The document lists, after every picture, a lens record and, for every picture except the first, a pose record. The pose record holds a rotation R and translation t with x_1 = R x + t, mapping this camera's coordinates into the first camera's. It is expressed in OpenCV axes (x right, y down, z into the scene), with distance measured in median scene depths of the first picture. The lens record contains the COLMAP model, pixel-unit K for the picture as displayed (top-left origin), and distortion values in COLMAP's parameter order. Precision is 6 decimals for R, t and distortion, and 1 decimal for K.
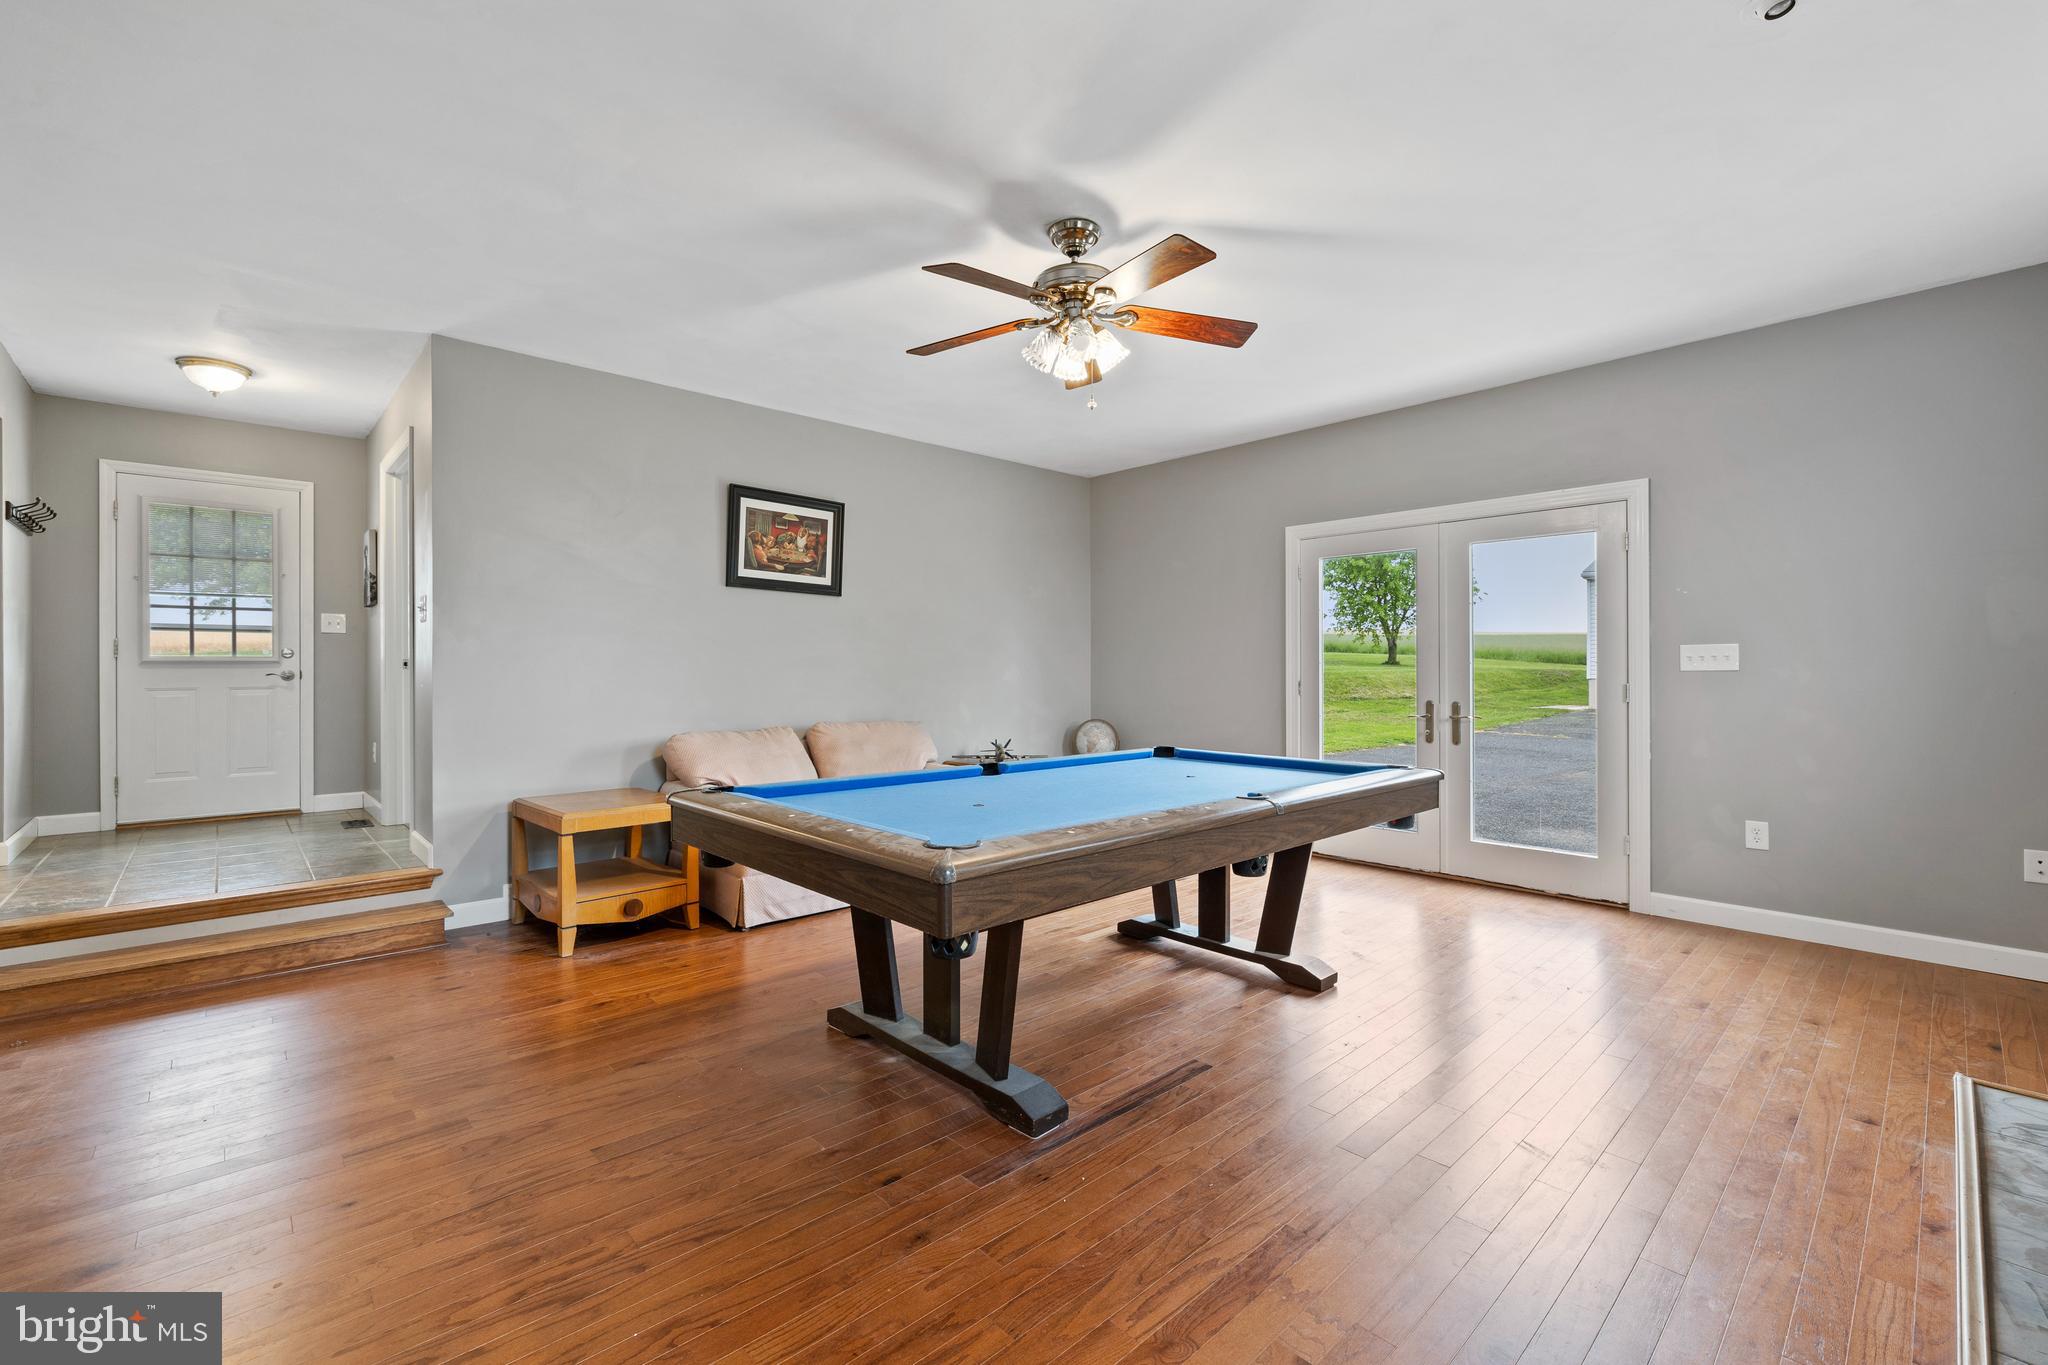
lens RADIAL K [[863.5, 0, 1005.7], [0, 863.5, 668.1], [0, 0, 1]] dist [-0.000523, 0.001203]
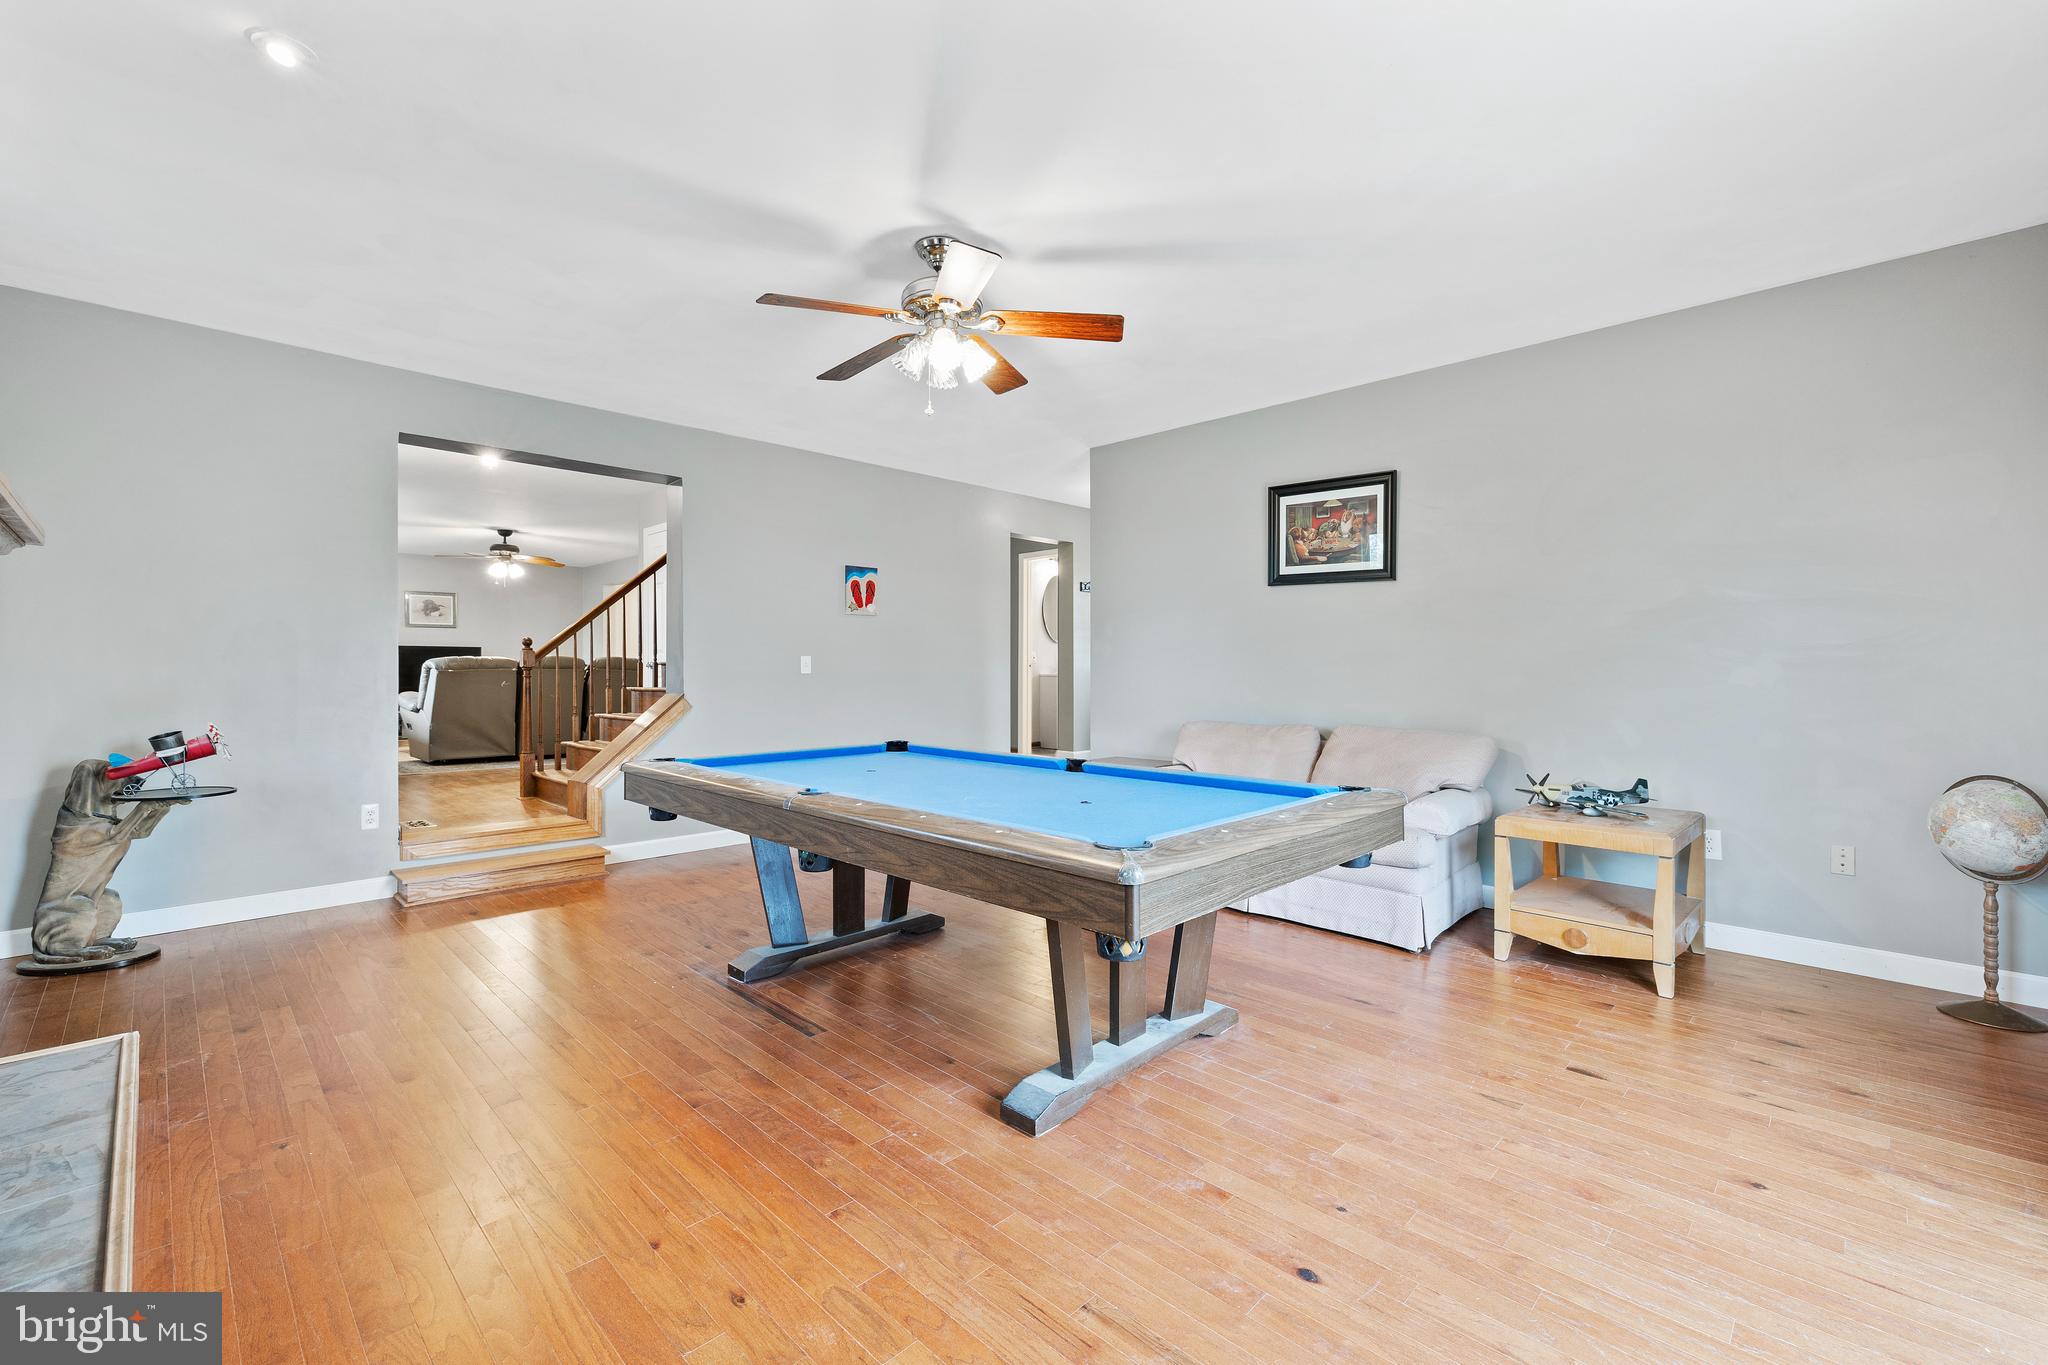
lens RADIAL K [[863.5, 0, 1019.9], [0, 863.5, 670.1], [0, 0, 1]] dist [-0.000523, 0.001203]
pose [[0.047020, 0.004011, -0.998886, 0.678034], [-0.000948, 0.999992, 0.003971, 0.002737], [0.998894, 0.000761, 0.047023, 0.625008]]
